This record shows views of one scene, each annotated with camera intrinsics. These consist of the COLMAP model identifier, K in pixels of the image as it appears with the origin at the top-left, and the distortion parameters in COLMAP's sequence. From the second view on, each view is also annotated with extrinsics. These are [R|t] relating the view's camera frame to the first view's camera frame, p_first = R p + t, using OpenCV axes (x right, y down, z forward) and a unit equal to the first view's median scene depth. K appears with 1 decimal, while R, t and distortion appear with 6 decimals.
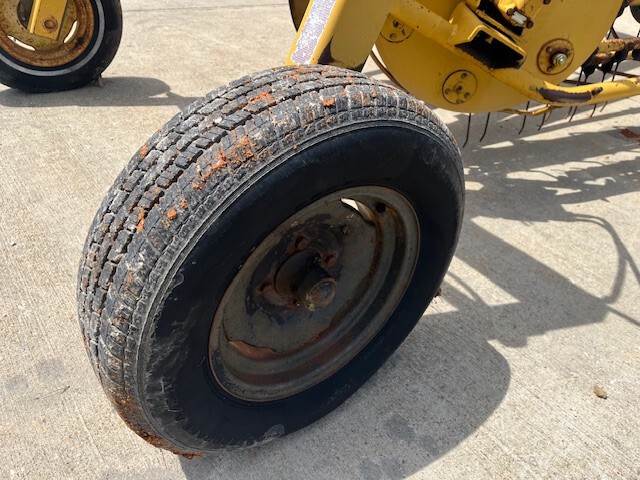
lens RADIAL K [[489.3, 0, 320.0], [0, 489.3, 240.0], [0, 0, 1]] dist [0.060851, -0.079361]
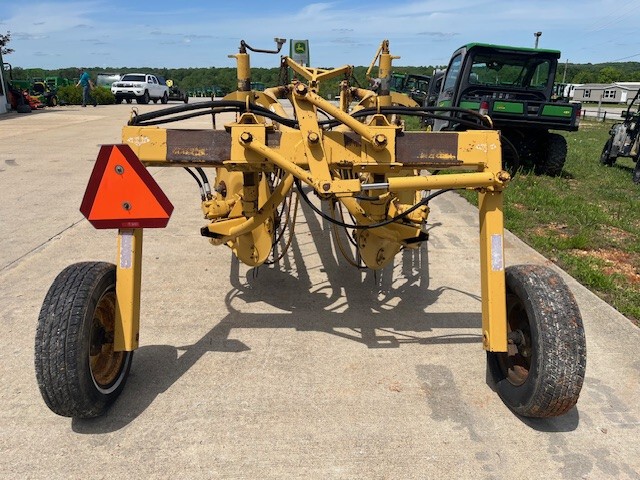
lens RADIAL K [[489.3, 0, 320.0], [0, 489.3, 240.0], [0, 0, 1]] dist [0.060851, -0.079361]
pose [[0.572831, -0.332566, 0.749175, -1.211053], [0.508906, 0.860793, -0.007003, -0.455632], [-0.642556, 0.385272, 0.662335, -0.123101]]
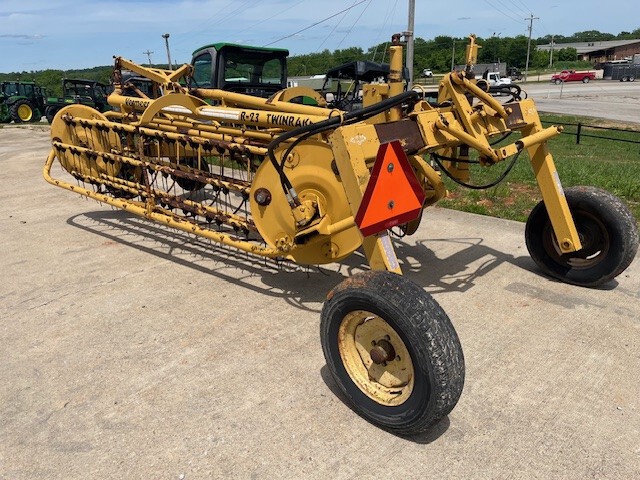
lens RADIAL K [[489.3, 0, 320.0], [0, 489.3, 240.0], [0, 0, 1]] dist [0.060851, -0.079361]
pose [[-0.112230, -0.396691, 0.911066, -1.631543], [0.608483, 0.697419, 0.378622, -1.273854], [-0.785591, 0.596861, 0.163109, 0.955271]]
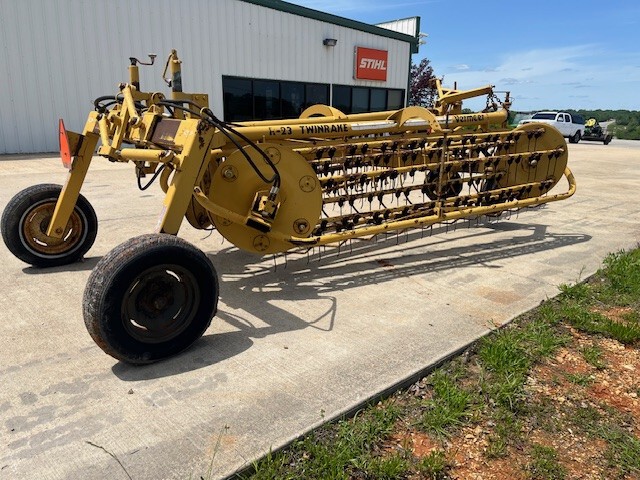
lens RADIAL K [[489.3, 0, 320.0], [0, 489.3, 240.0], [0, 0, 1]] dist [0.060851, -0.079361]
pose [[0.993931, -0.080546, 0.074929, 0.363420], [0.101674, 0.932668, -0.346110, 0.418525], [-0.042006, 0.351627, 0.935197, -0.952360]]
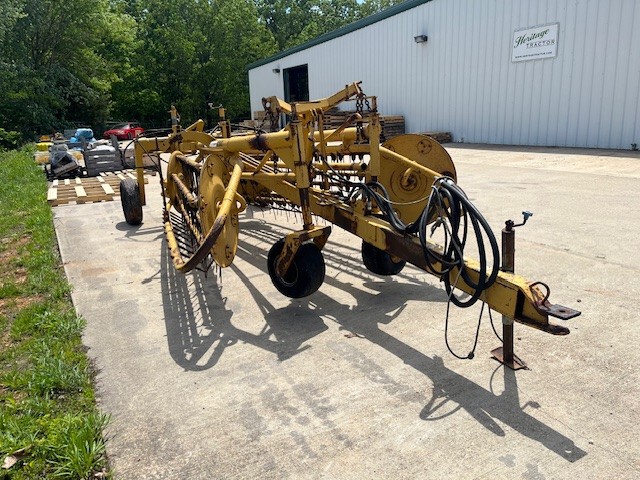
lens RADIAL K [[489.3, 0, 320.0], [0, 489.3, 240.0], [0, 0, 1]] dist [0.060851, -0.079361]
pose [[-0.145641, 0.182392, -0.972379, 3.740649], [-0.538977, 0.809573, 0.232582, -1.481506], [0.829634, 0.557964, -0.019602, 1.991062]]
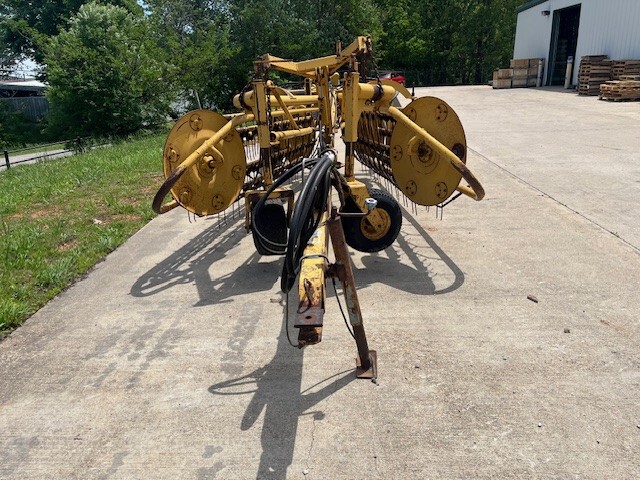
lens RADIAL K [[486.0, 0, 318.9], [0, 486.0, 238.1], [0, 0, 1]] dist [0.013975, 0.001375]
pose [[-0.630580, 0.200626, -0.749745, 3.212905], [-0.453041, 0.689209, 0.565460, -2.102667], [0.630177, 0.696233, -0.343710, 2.827593]]
